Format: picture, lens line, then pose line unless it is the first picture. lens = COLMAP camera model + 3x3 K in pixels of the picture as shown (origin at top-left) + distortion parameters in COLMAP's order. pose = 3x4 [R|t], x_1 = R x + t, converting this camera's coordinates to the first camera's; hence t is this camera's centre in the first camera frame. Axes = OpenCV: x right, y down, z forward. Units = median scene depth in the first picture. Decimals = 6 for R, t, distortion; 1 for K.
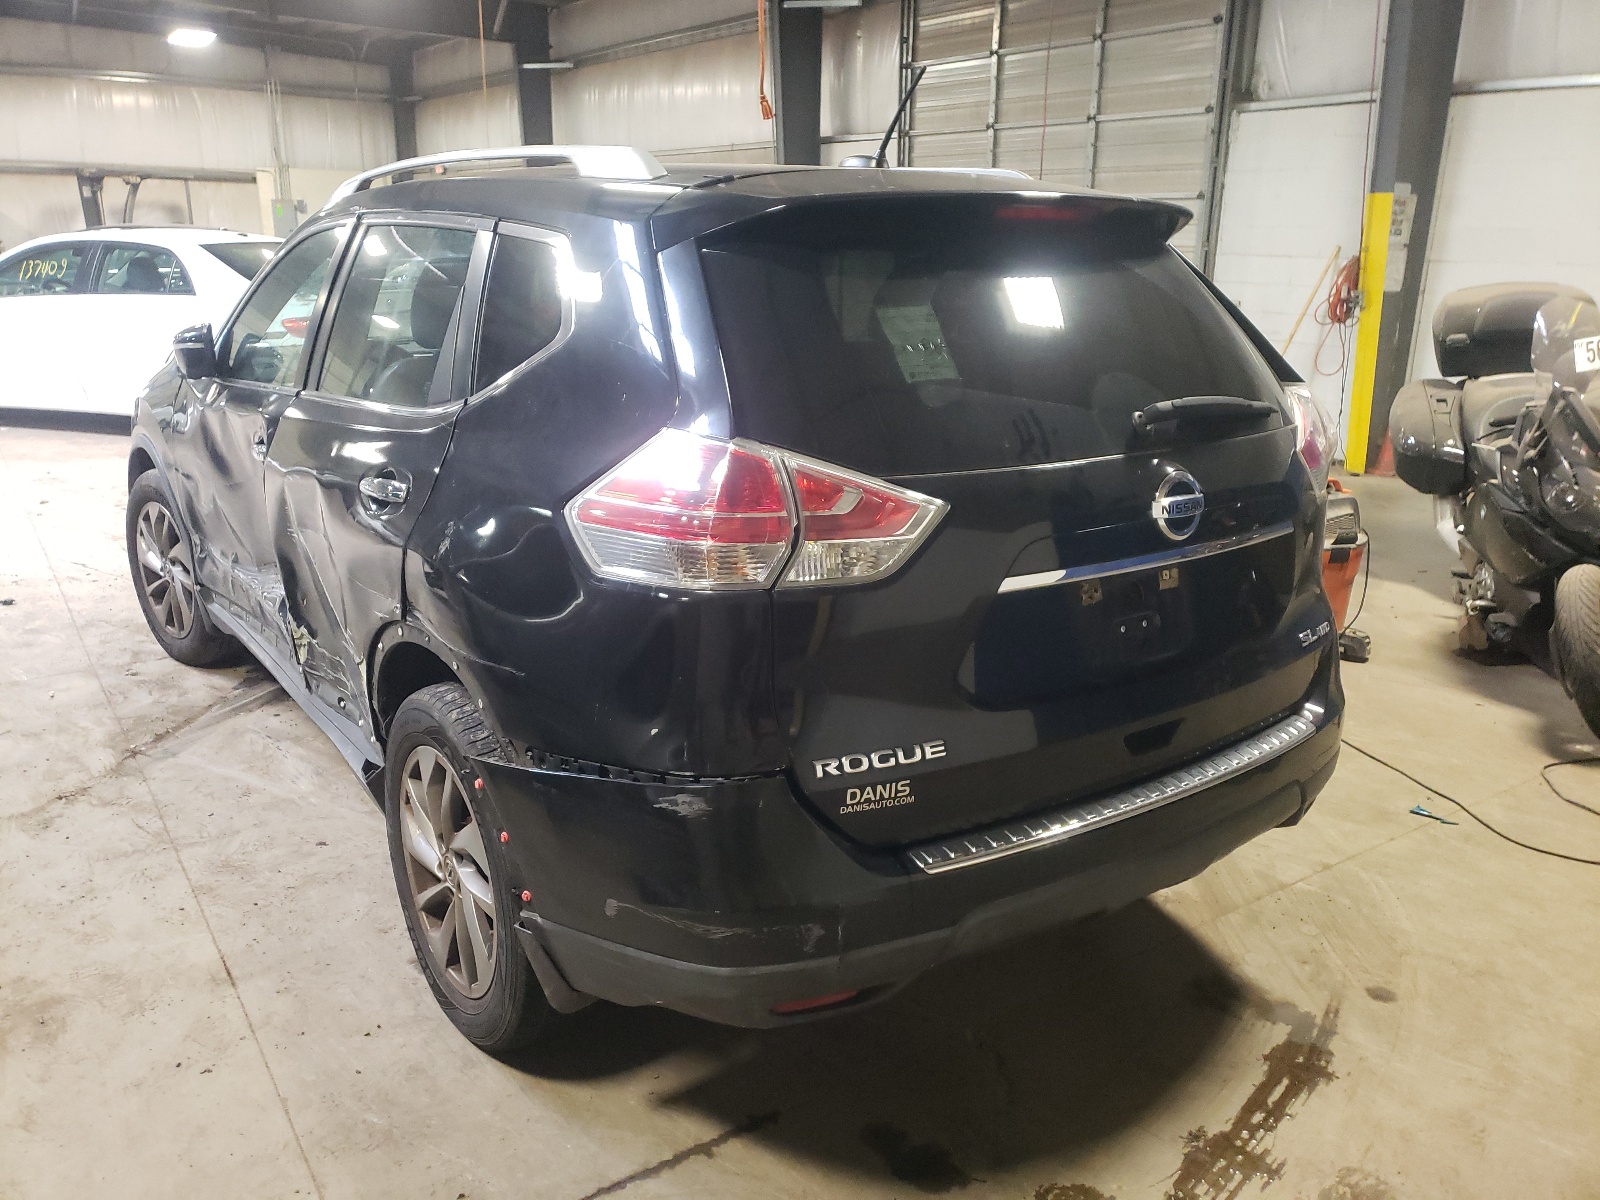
lens RADIAL K [[1225.1, 0, 800.0], [0, 1225.1, 600.0], [0, 0, 1]] dist [0.073655, -0.109058]
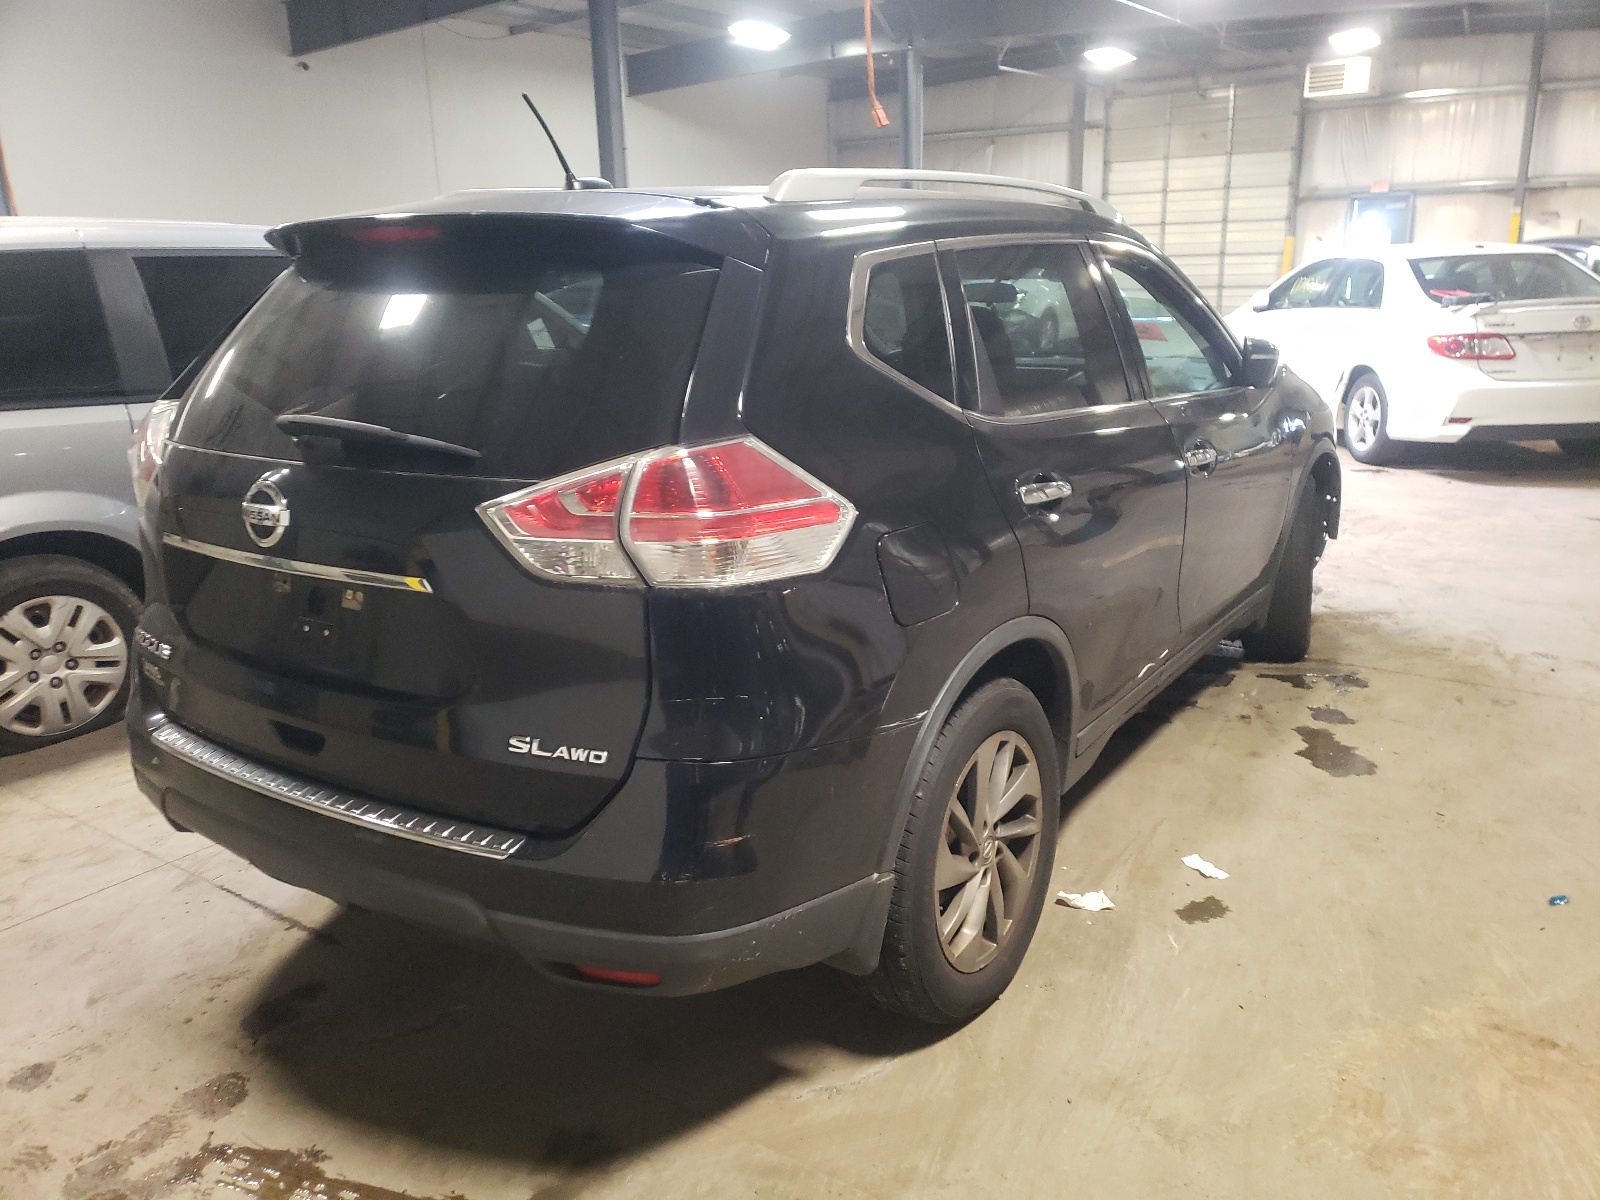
lens RADIAL K [[1225.1, 0, 800.0], [0, 1225.1, 600.0], [0, 0, 1]] dist [0.073655, -0.109058]
pose [[0.338418, 0.219652, -0.915001, 1.328582], [-0.229557, 0.962268, 0.146097, -0.244095], [0.912566, 0.160603, 0.376071, 0.953361]]
